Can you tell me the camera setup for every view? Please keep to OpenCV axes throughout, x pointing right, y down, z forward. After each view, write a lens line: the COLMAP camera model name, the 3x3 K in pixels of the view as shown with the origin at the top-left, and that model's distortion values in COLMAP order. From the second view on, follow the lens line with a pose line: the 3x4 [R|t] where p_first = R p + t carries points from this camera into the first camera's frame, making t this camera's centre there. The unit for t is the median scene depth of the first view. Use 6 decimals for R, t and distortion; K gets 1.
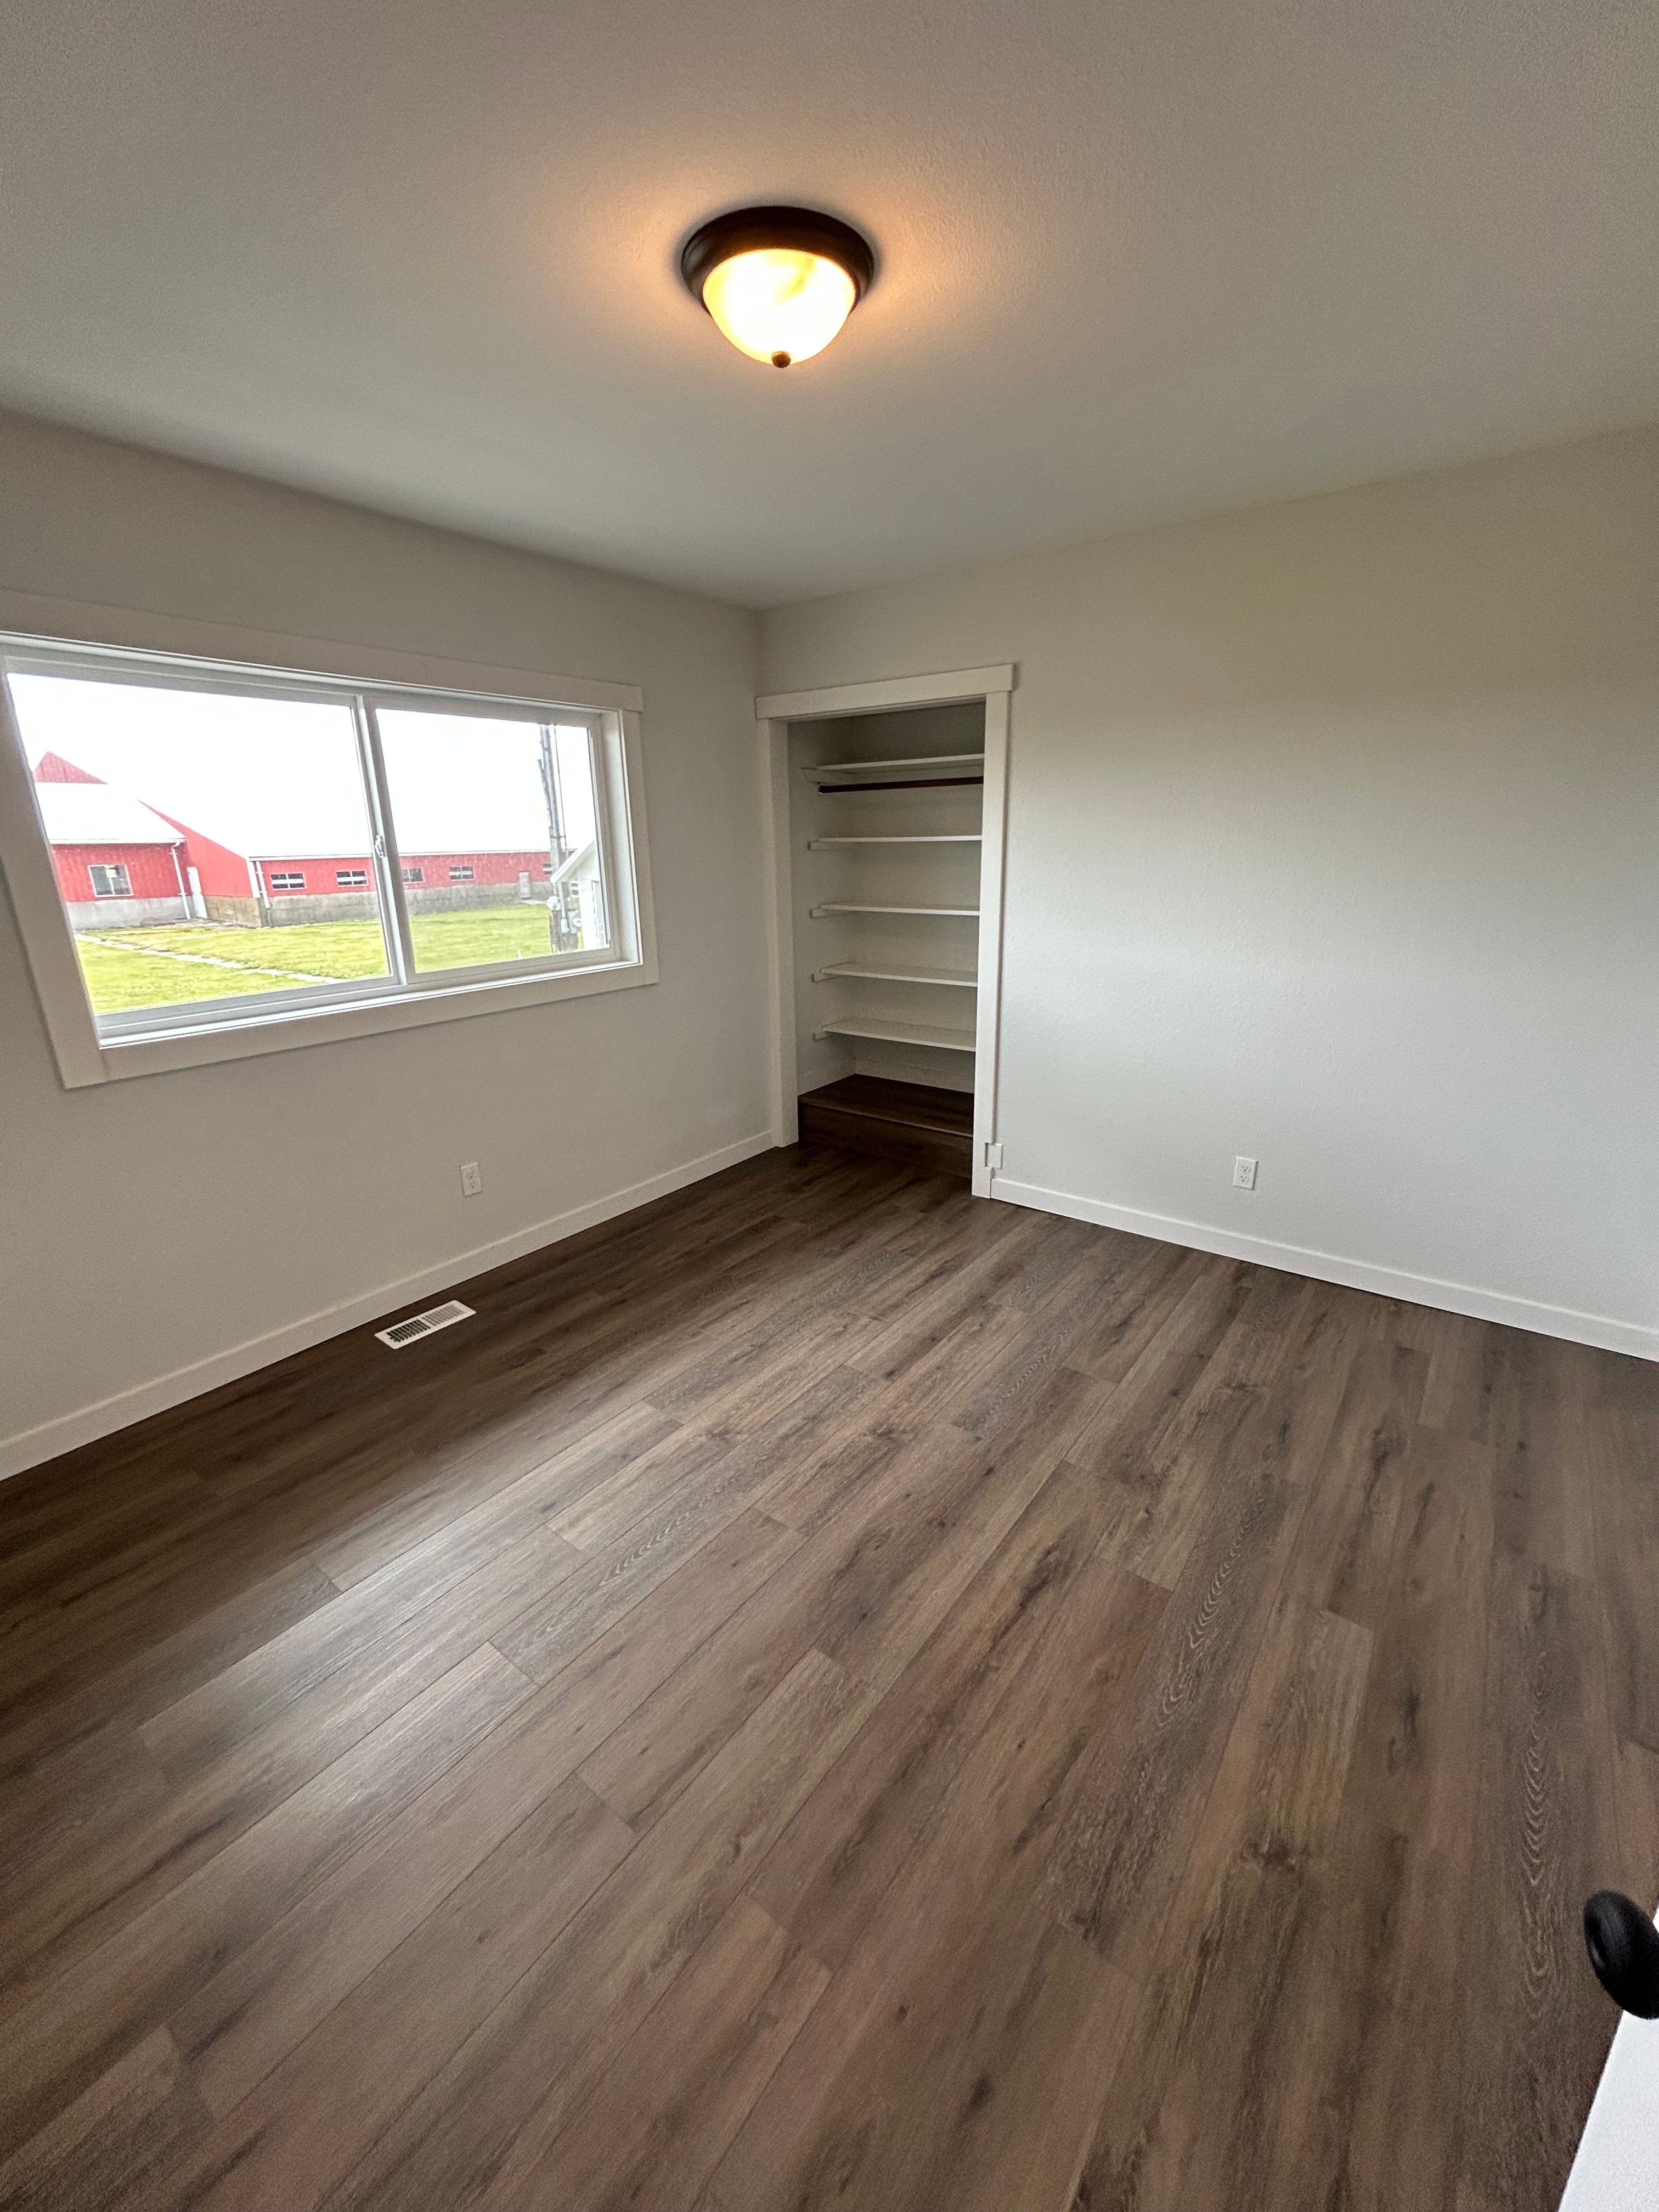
lens RADIAL K [[896.7, 0, 839.0], [0, 896.7, 1094.4], [0, 0, 1]] dist [-0.002607, 0.001081]
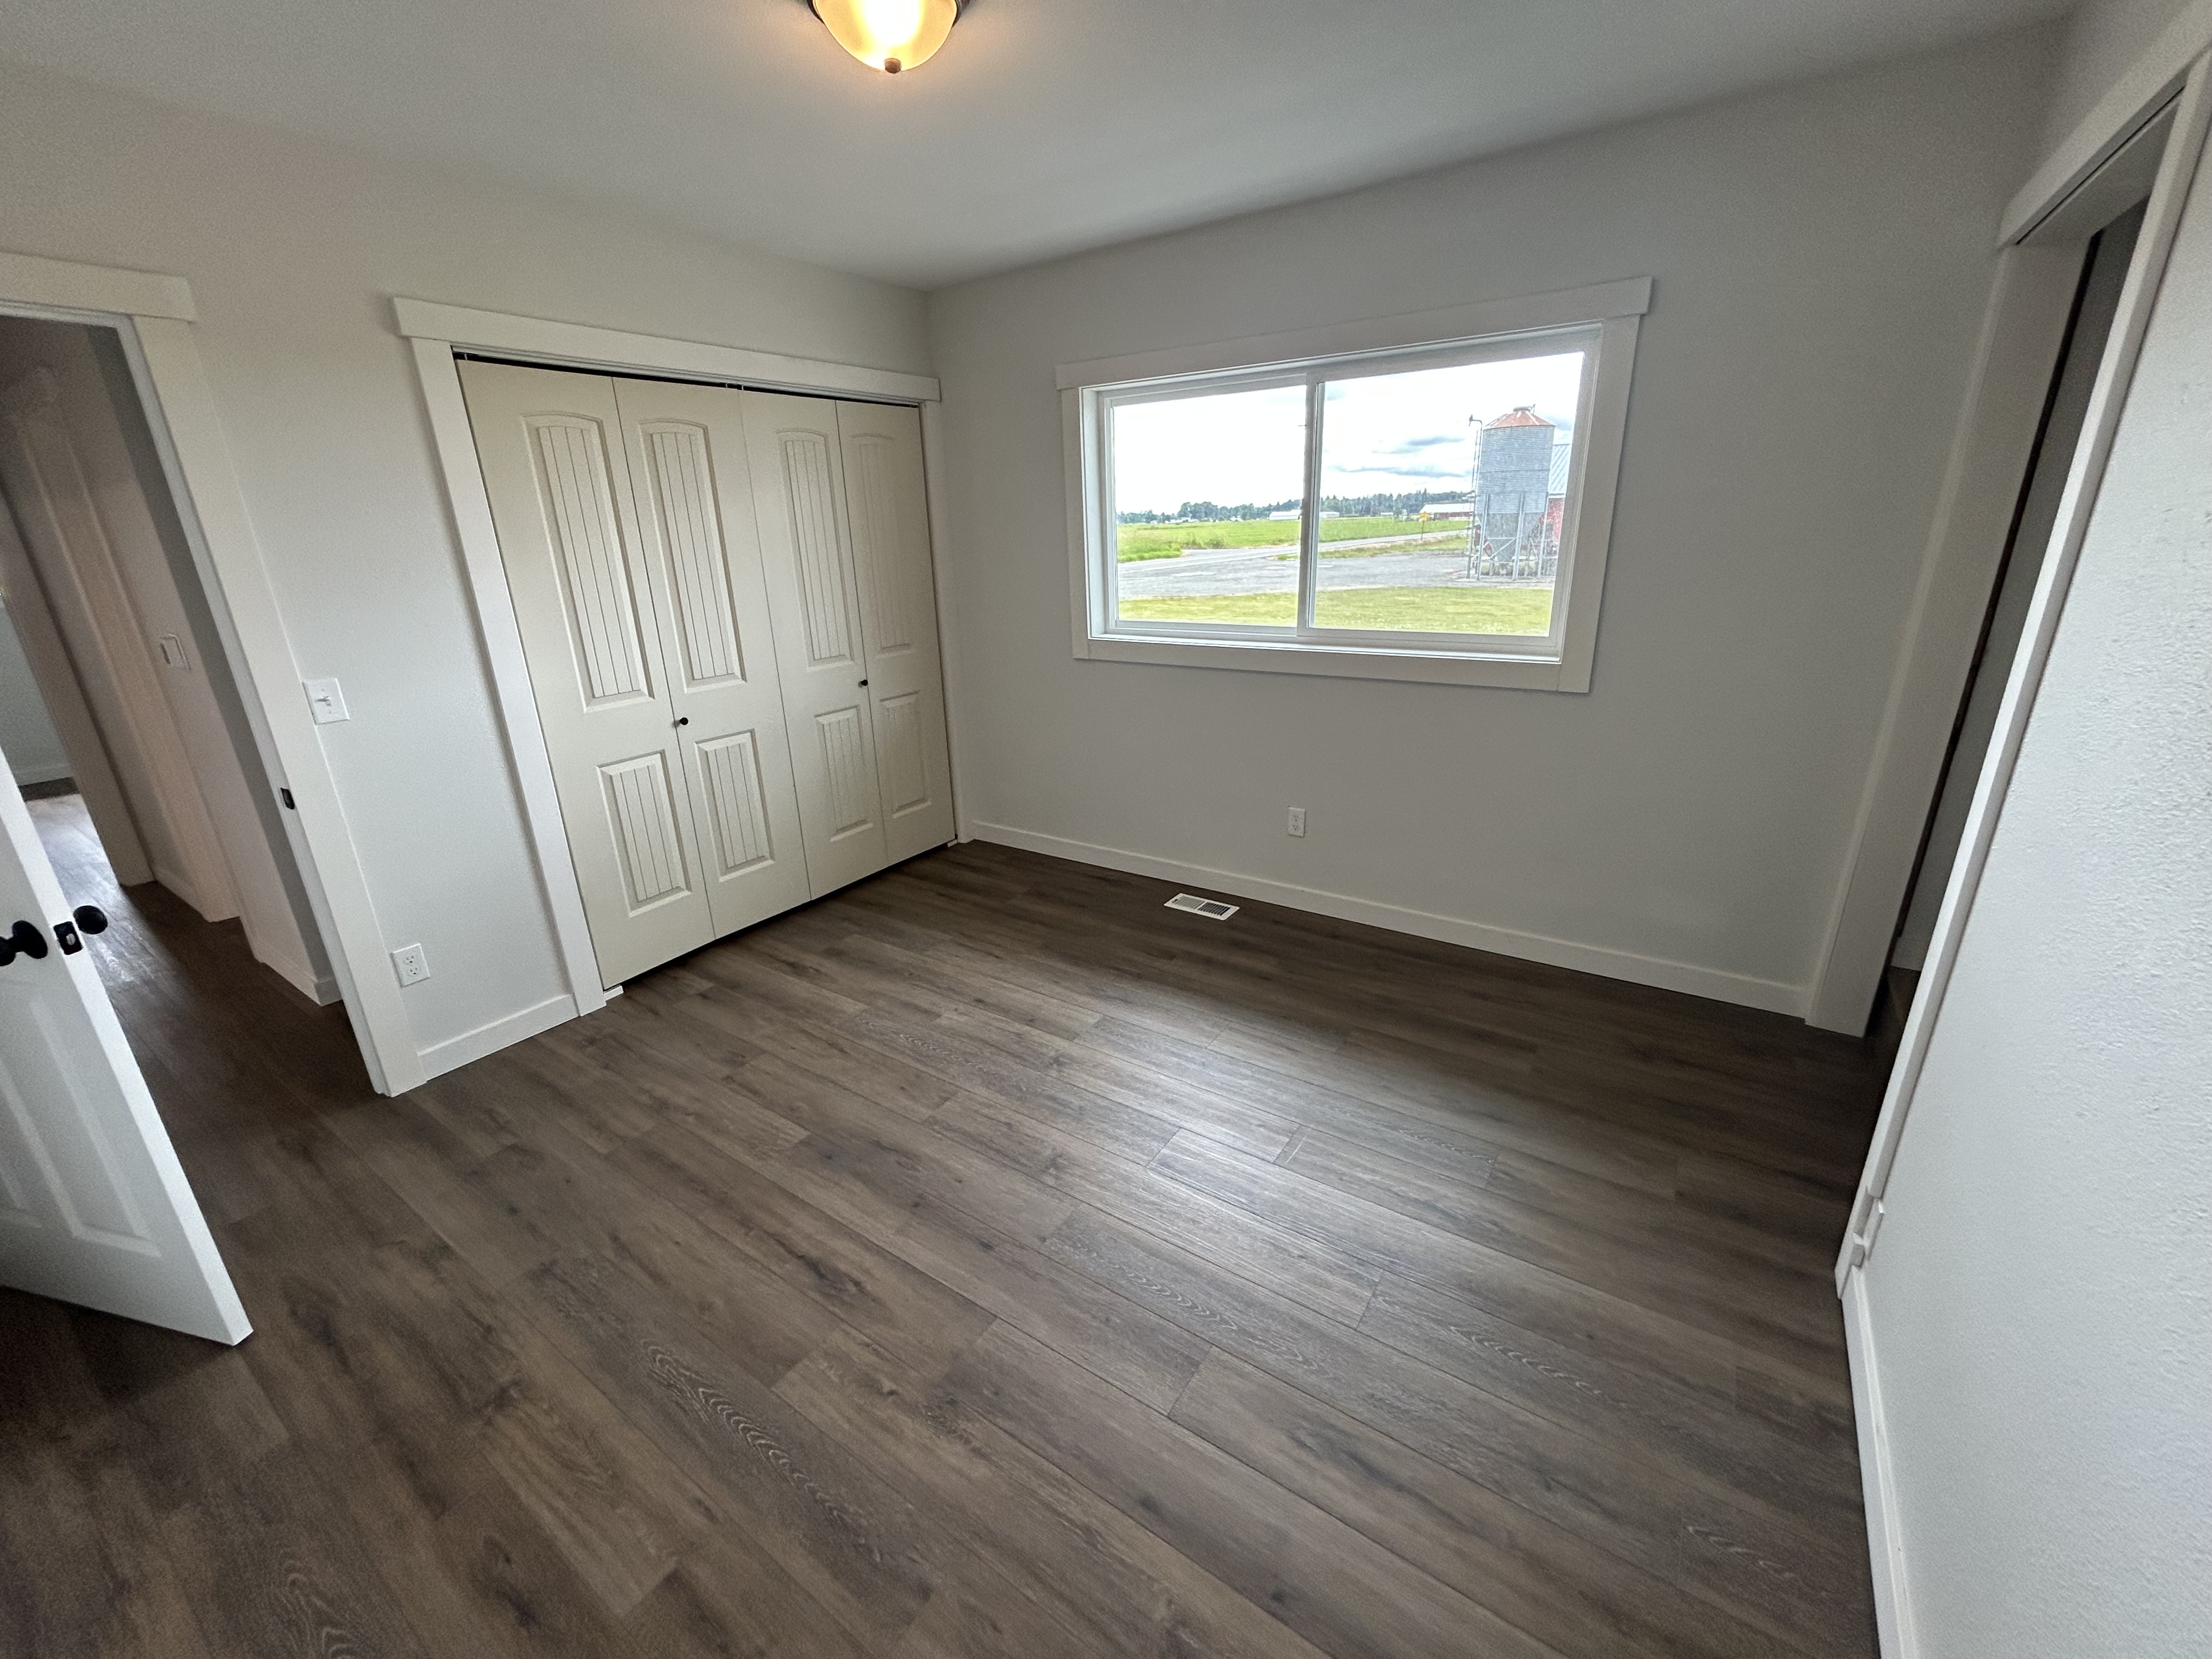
lens RADIAL K [[896.7, 0, 1103.0], [0, 896.7, 824.7], [0, 0, 1]] dist [-0.002607, 0.001081]
pose [[0.037902, 0.335605, -0.941240, 0.993806], [-0.247419, 0.915740, 0.316549, -0.309117], [0.968167, 0.220883, 0.117743, 1.050294]]
